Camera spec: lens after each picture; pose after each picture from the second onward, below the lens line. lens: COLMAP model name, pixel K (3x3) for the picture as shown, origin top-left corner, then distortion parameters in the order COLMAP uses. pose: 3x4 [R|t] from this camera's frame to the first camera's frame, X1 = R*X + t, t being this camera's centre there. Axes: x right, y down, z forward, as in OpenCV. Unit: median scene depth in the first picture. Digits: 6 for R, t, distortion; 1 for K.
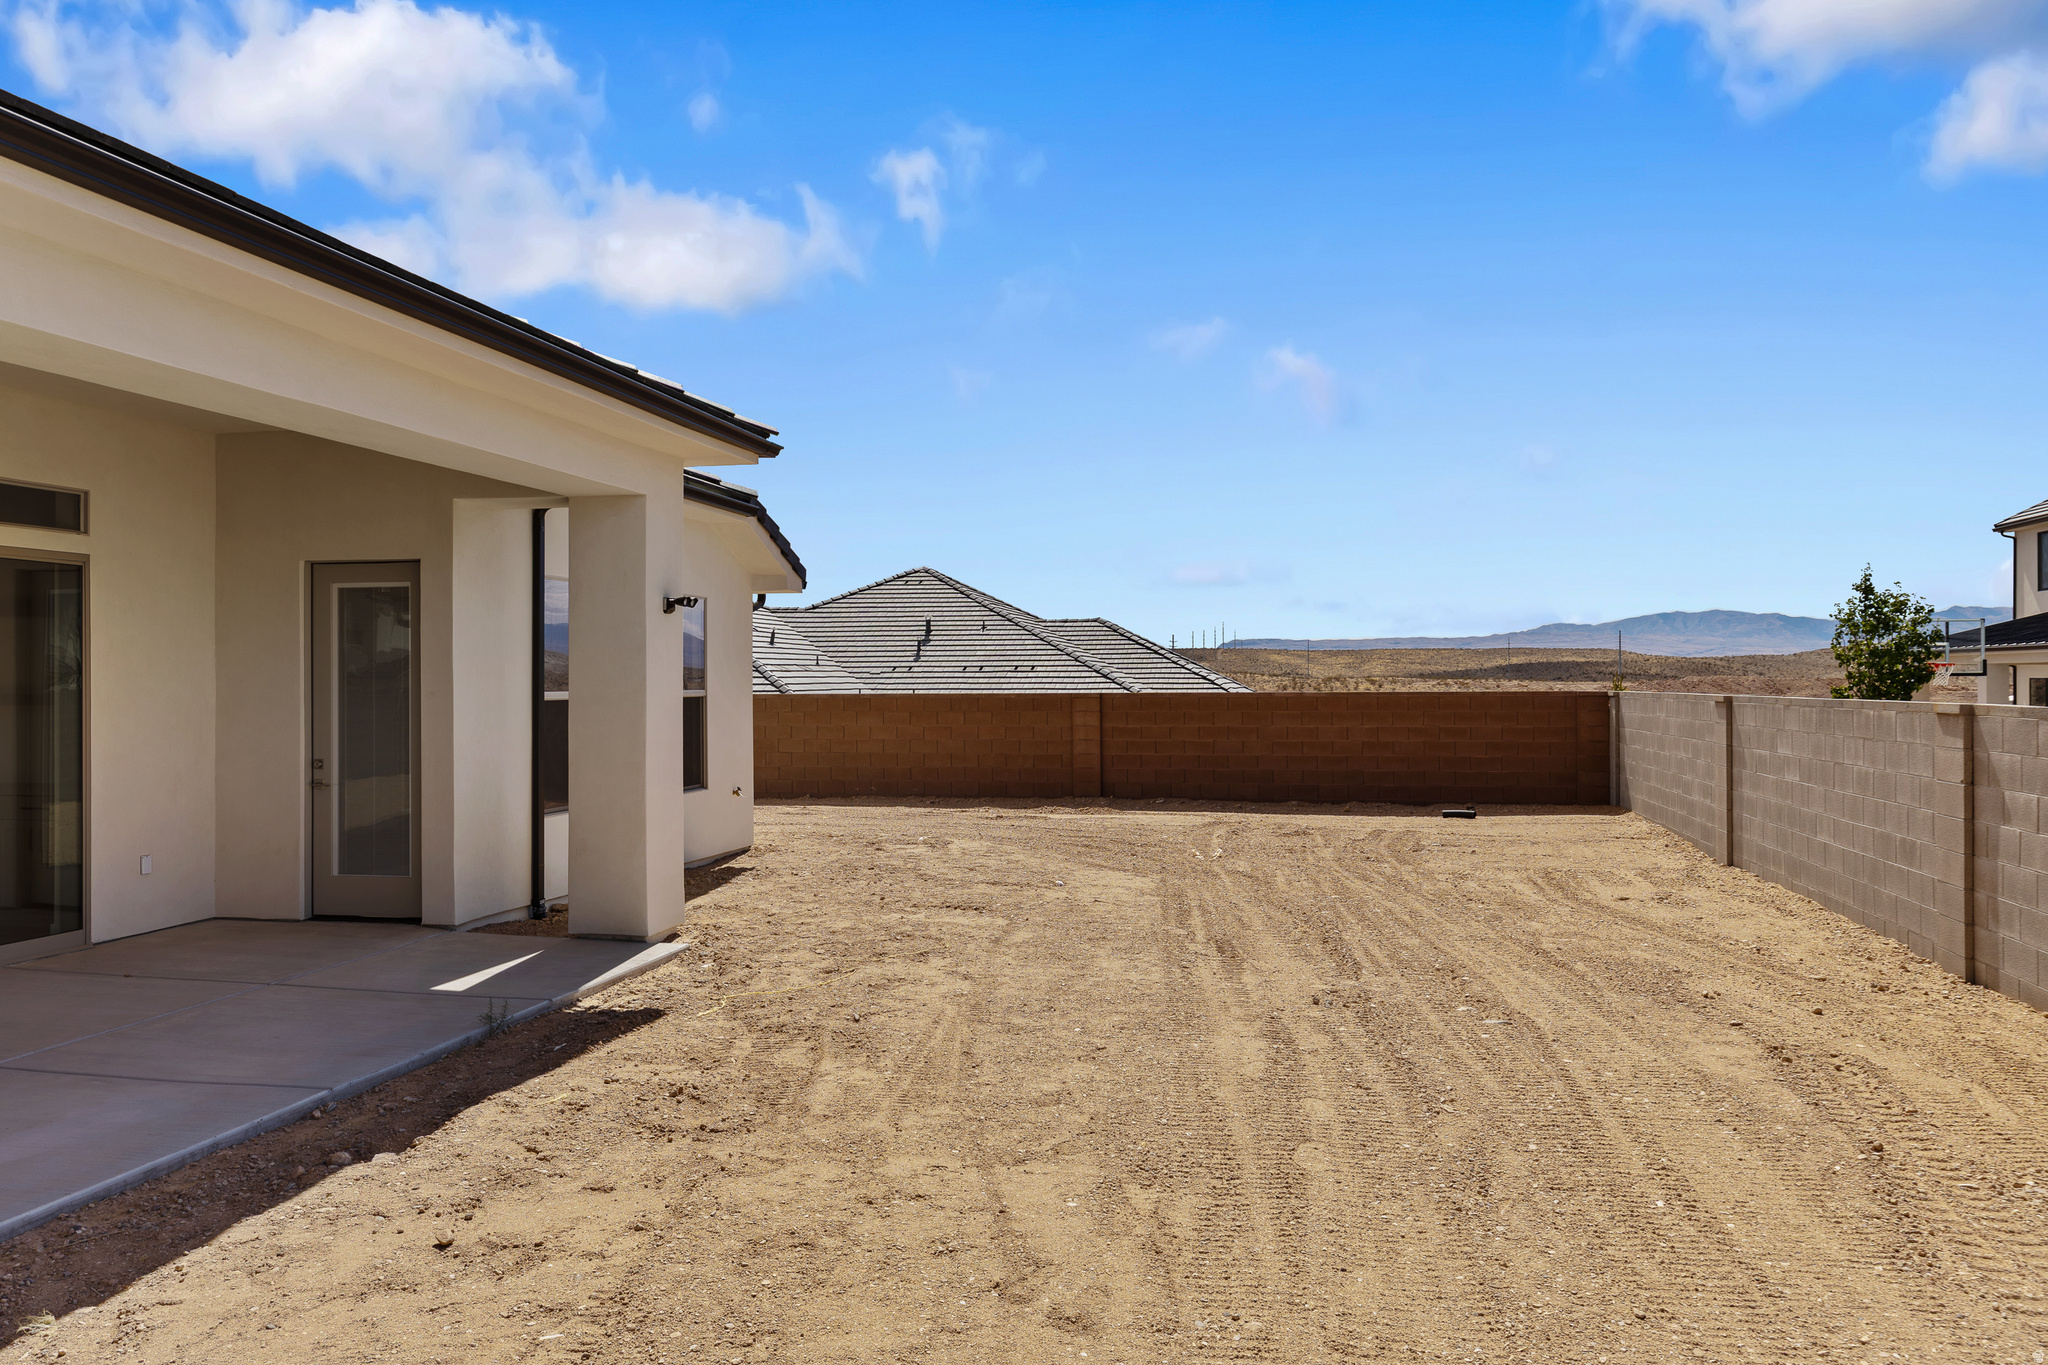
lens RADIAL K [[1519.1, 0, 1024.4], [0, 1519.1, 682.5], [0, 0, 1]] dist [0.002553, 0.000096]
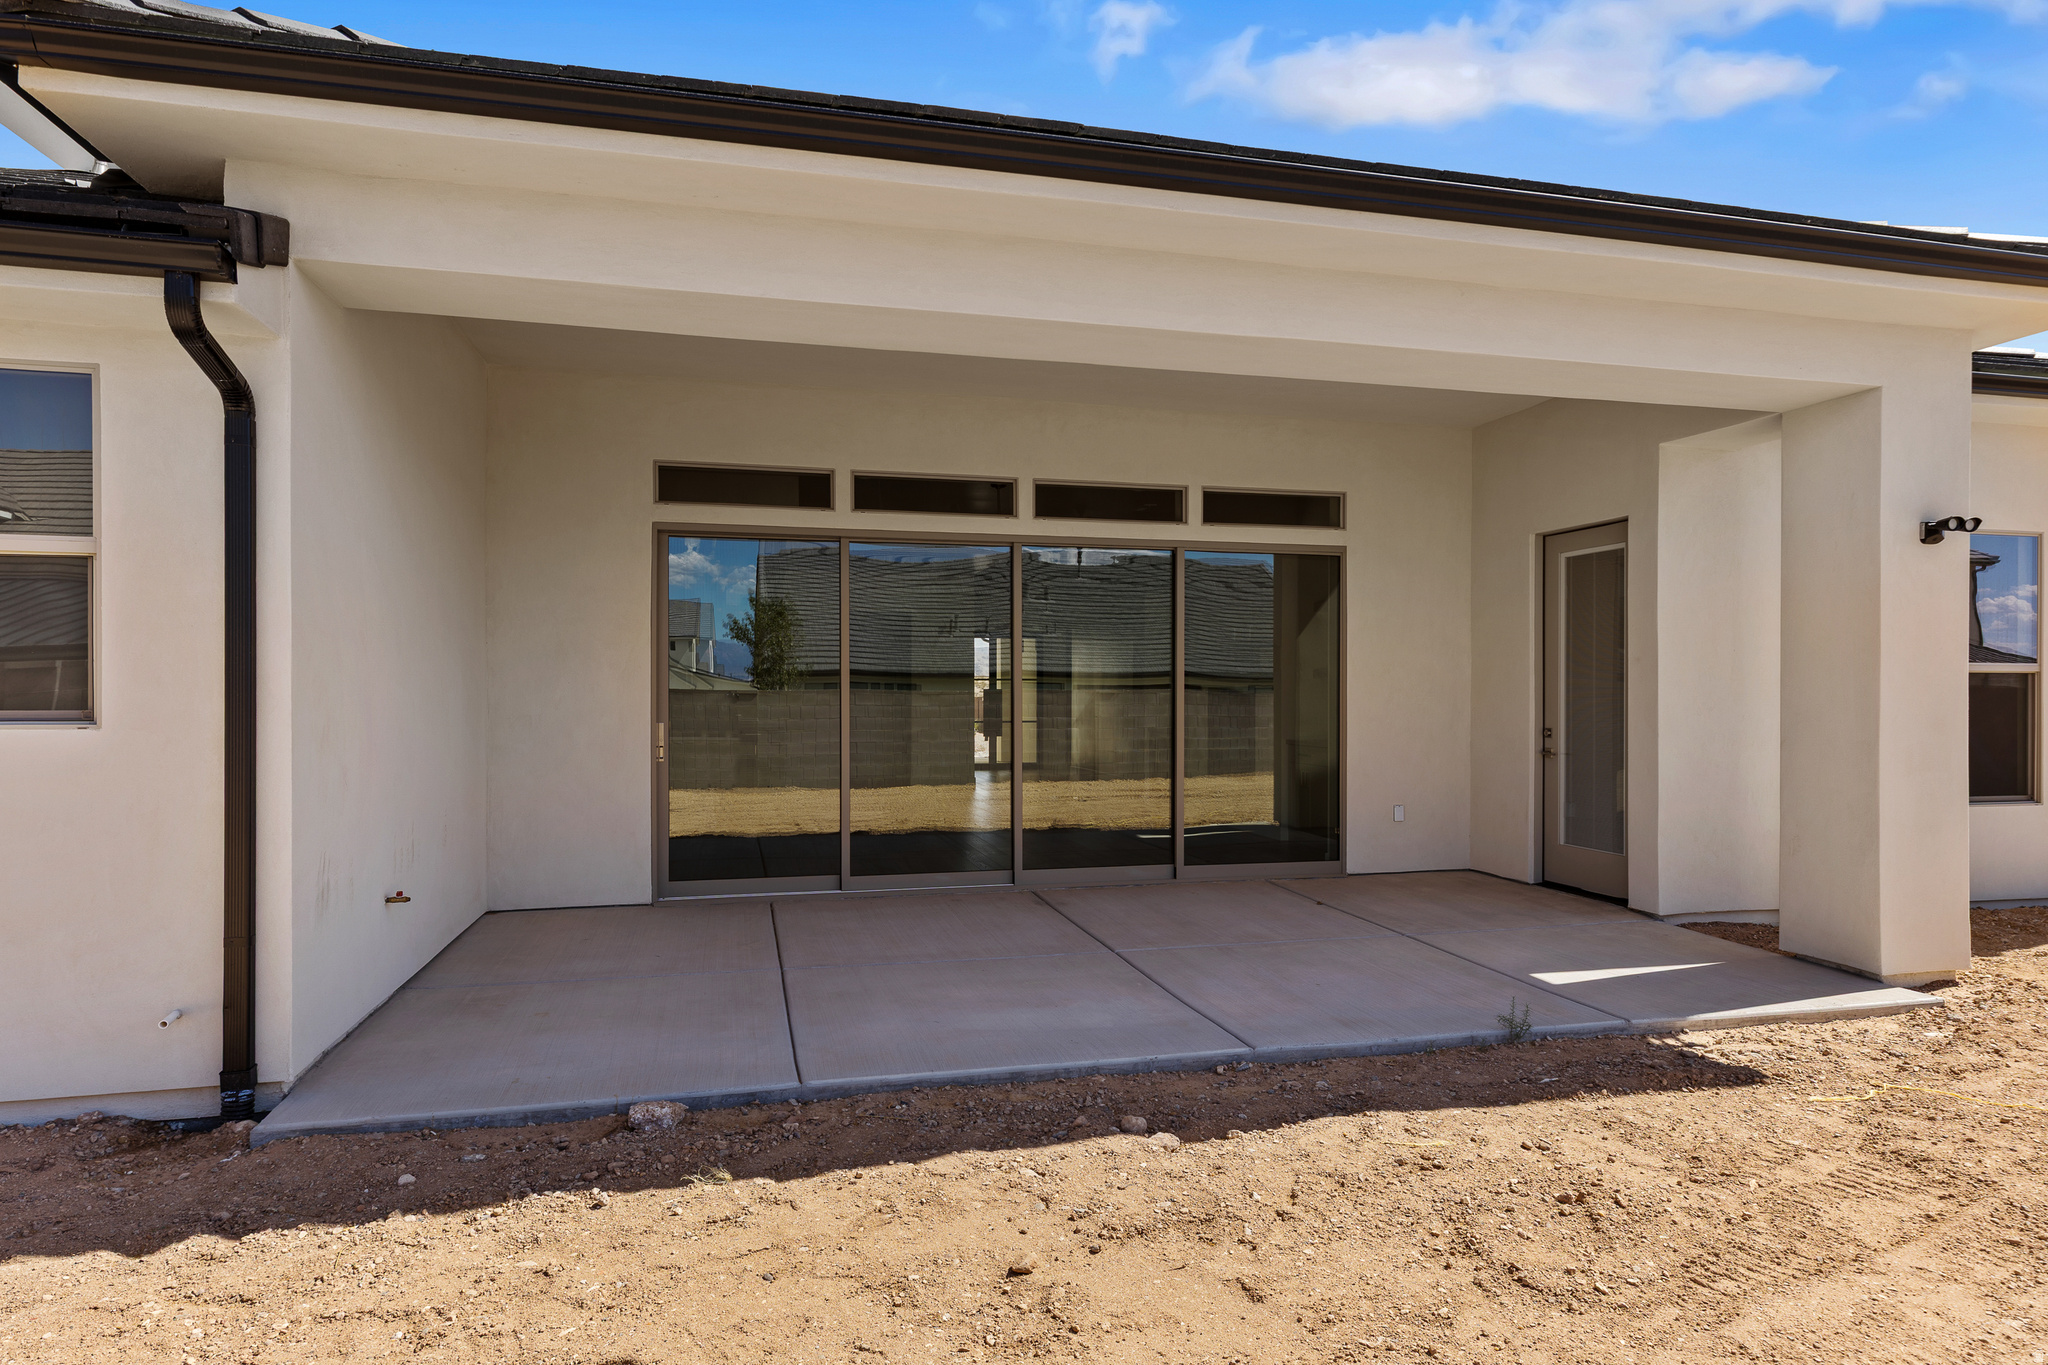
lens RADIAL K [[1151.7, 0, 1022.9], [0, 1151.7, 689.8], [0, 0, 1]] dist [0.007230, -0.000528]
pose [[0.424842, 0.000814, -0.905267, 0.133509], [-0.006718, 0.999975, -0.002254, 0.045536], [0.905243, 0.007039, 0.424836, 0.555819]]
